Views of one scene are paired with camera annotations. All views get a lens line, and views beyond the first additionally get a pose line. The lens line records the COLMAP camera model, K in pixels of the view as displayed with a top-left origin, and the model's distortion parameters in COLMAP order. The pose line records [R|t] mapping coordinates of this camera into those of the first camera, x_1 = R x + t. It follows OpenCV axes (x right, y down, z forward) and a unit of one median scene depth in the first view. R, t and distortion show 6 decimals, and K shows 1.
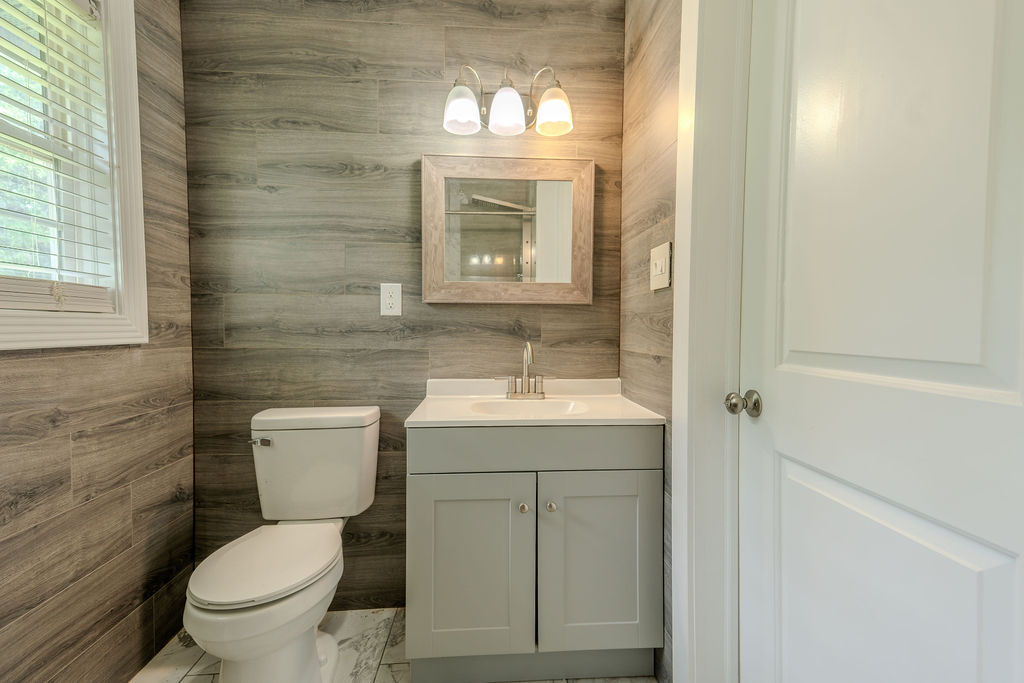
lens RADIAL K [[443.1, 0, 513.9], [0, 443.1, 340.2], [0, 0, 1]] dist [0.036226, 0.000198]
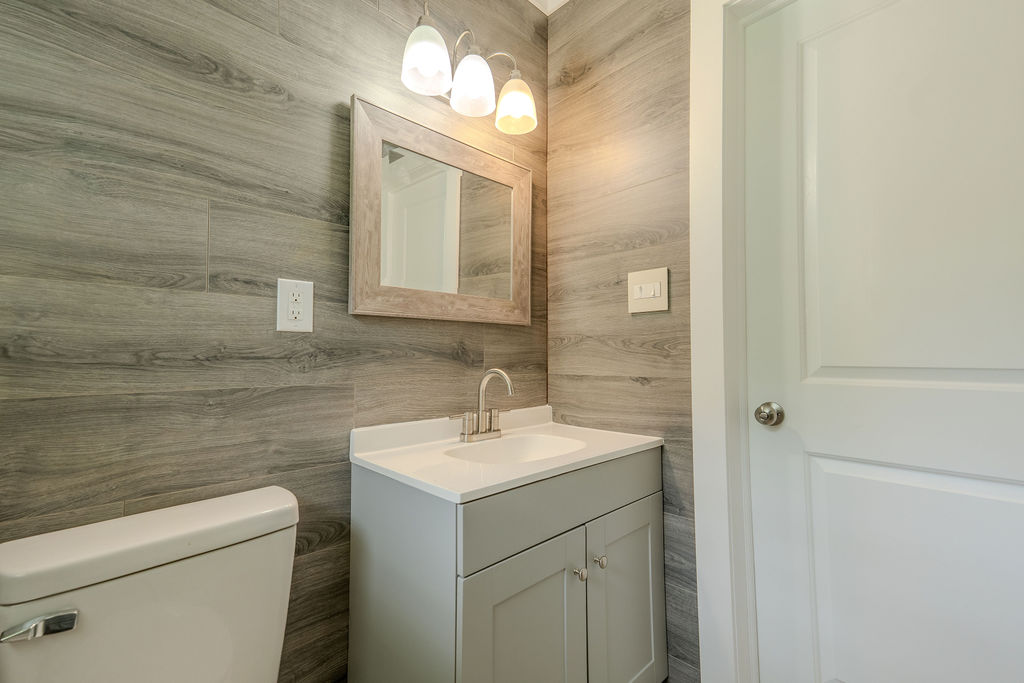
lens RADIAL K [[446.7, 0, 517.3], [0, 446.7, 340.5], [0, 0, 1]] dist [0.042108, -0.005481]
pose [[0.757715, 0.014345, 0.652428, -0.457503], [0.026318, 0.998273, -0.052513, -0.002406], [-0.652054, 0.056960, 0.756029, 0.332448]]
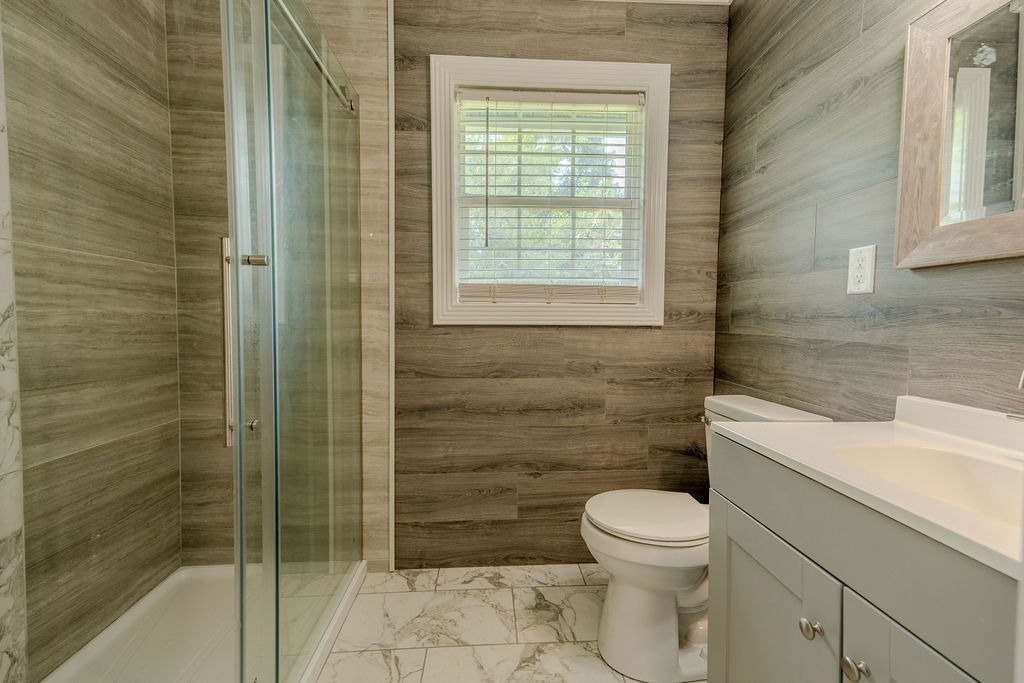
lens RADIAL K [[440.7, 0, 519.6], [0, 440.7, 342.4], [0, 0, 1]] dist [0.013290, 0.000523]
pose [[0.016815, 0.050968, -0.998559, 0.412775], [-0.039952, 0.997937, 0.050264, 0.006390], [0.999060, 0.039050, 0.018816, 0.470062]]
